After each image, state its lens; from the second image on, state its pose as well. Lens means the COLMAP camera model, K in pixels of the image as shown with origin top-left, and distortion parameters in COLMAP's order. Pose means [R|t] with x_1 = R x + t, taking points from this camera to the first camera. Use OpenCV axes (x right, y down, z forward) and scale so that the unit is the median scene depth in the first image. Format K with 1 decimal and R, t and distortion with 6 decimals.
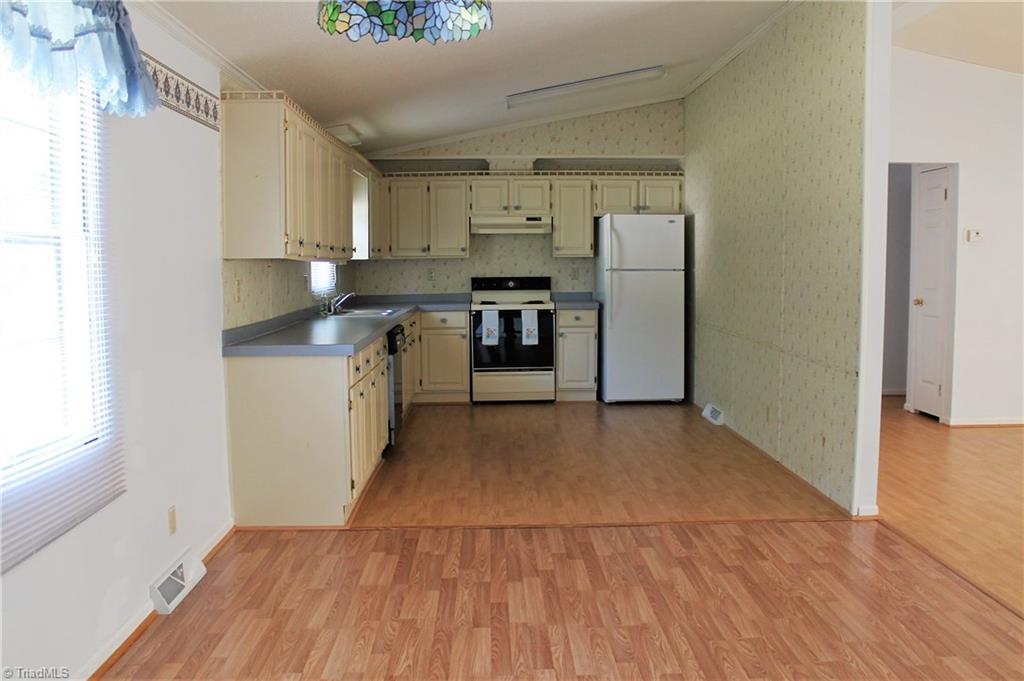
lens RADIAL K [[880.2, 0, 512.0], [0, 880.2, 340.5], [0, 0, 1]] dist [-0.162035, 0.150133]
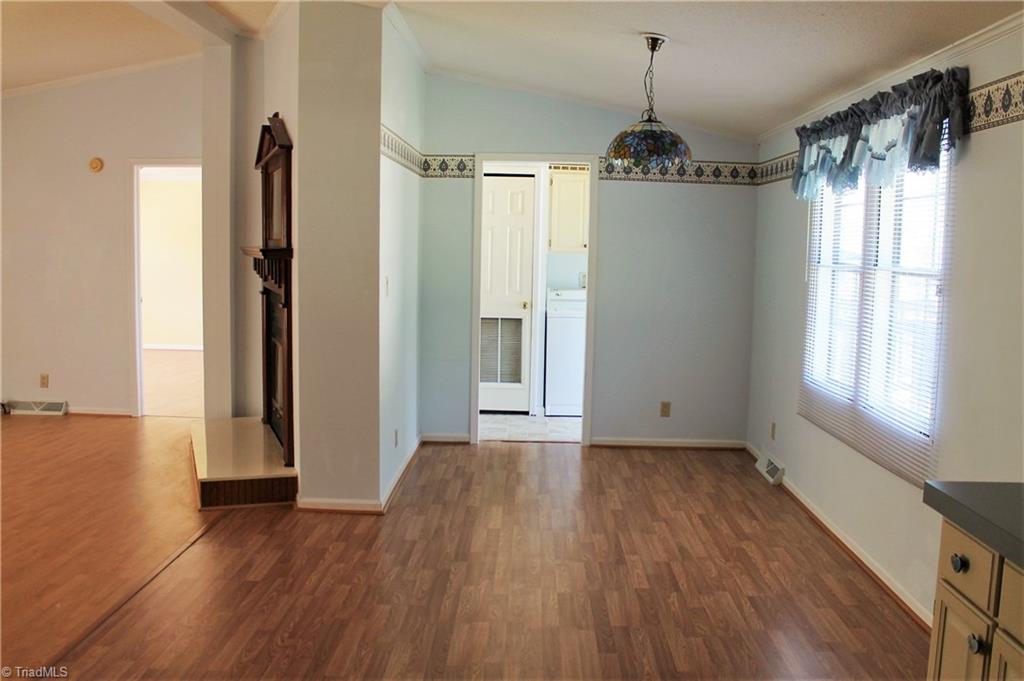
lens RADIAL K [[880.2, 0, 512.0], [0, 880.2, 340.5], [0, 0, 1]] dist [-0.162035, 0.150133]
pose [[-0.998478, -0.023756, 0.049770, 0.054854], [-0.013656, 0.980866, 0.194205, -0.230811], [-0.053432, 0.193230, -0.979698, 2.017604]]
